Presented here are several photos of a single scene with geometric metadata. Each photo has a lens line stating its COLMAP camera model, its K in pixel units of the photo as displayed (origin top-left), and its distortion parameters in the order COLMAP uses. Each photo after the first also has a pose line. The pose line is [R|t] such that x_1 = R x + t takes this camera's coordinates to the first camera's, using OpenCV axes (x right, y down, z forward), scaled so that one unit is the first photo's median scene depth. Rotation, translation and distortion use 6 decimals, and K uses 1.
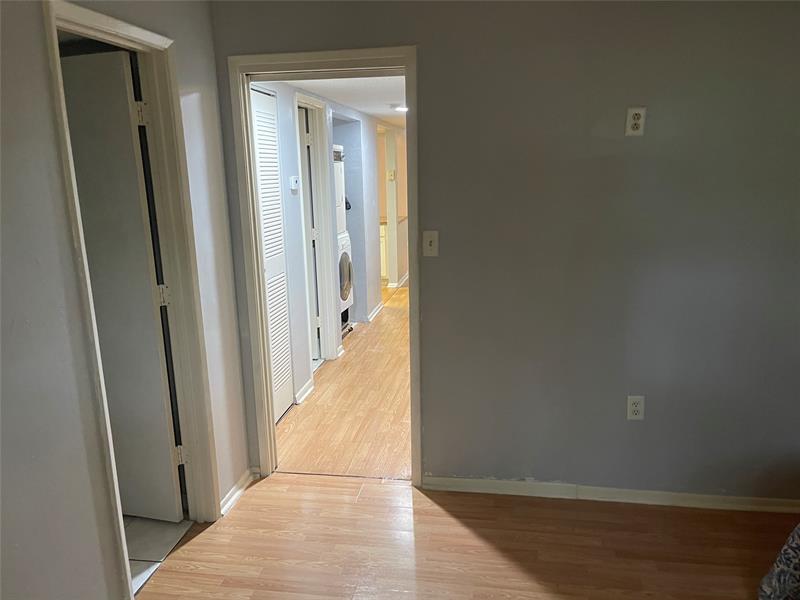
lens RADIAL K [[608.0, 0, 399.8], [0, 608.0, 305.2], [0, 0, 1]] dist [0.067609, -0.086357]
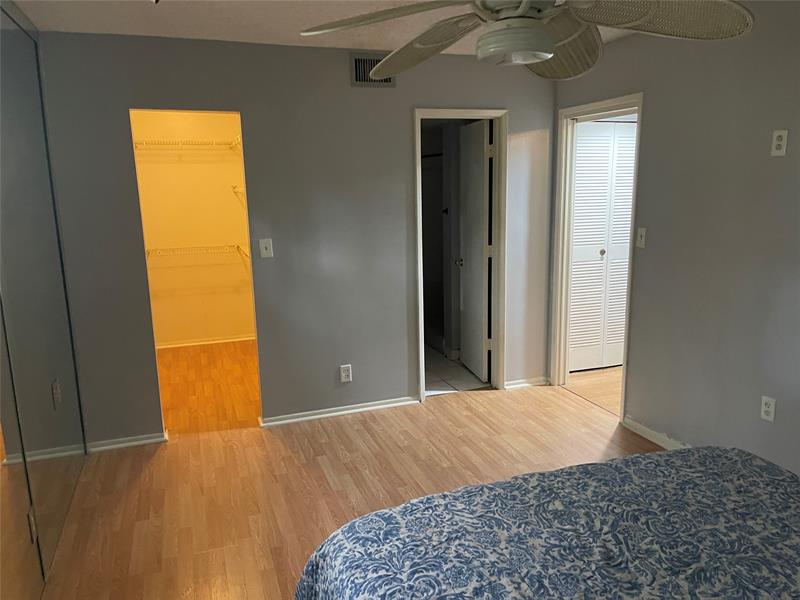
lens RADIAL K [[608.0, 0, 398.6], [0, 608.0, 300.0], [0, 0, 1]] dist [0.067609, -0.086357]
pose [[0.480503, 0.180313, -0.858257, 0.985302], [-0.182578, 0.977760, 0.103202, -0.010275], [0.857778, 0.107110, 0.502737, -0.106221]]
